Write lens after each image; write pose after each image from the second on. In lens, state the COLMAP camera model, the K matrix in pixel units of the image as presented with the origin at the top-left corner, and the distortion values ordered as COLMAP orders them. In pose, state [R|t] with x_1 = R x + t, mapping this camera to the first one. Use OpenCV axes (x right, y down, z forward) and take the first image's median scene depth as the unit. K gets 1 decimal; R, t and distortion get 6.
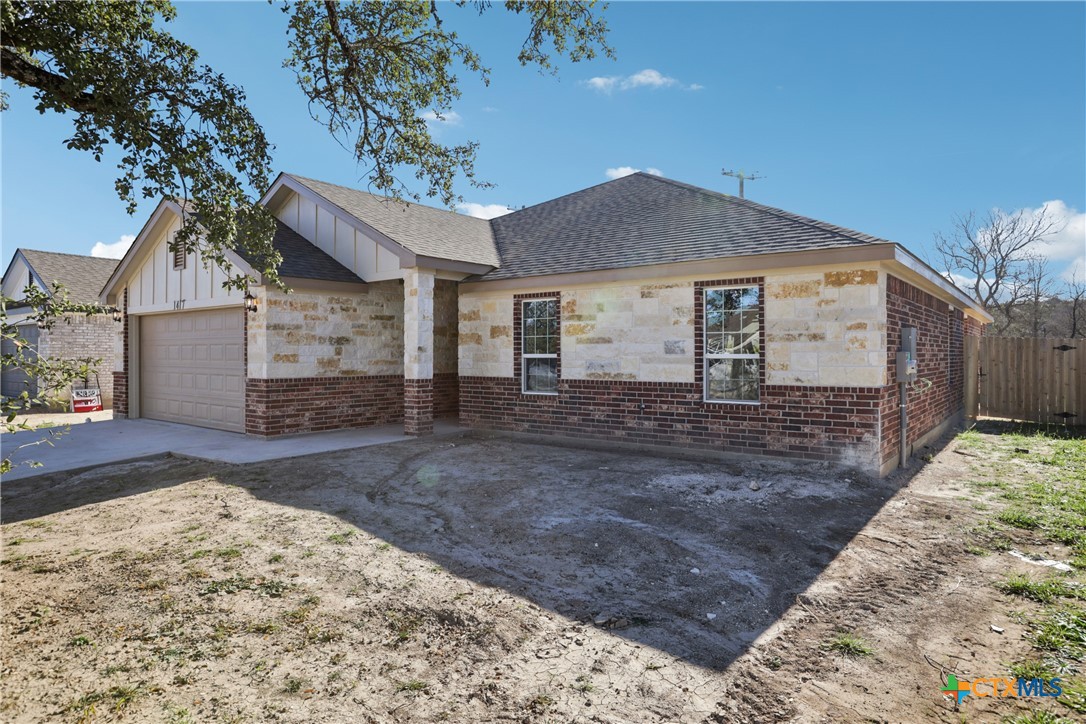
lens RADIAL K [[646.5, 0, 542.5], [0, 646.5, 358.0], [0, 0, 1]] dist [-0.008201, -0.000623]
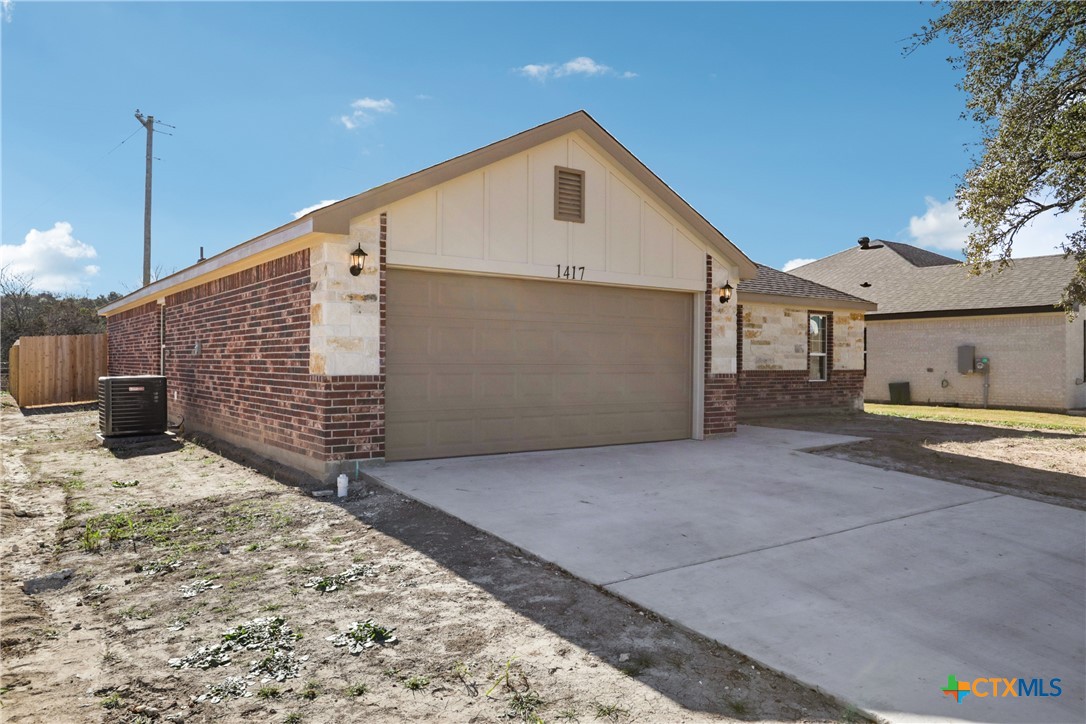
lens RADIAL K [[768.7, 0, 543.1], [0, 768.7, 361.9], [0, 0, 1]] dist [0.005138, 0.000513]
pose [[0.278443, -0.000274, 0.960453, -1.748858], [-0.000430, 1.000000, 0.000410, 0.015566], [-0.960453, -0.000528, 0.278443, 1.029133]]
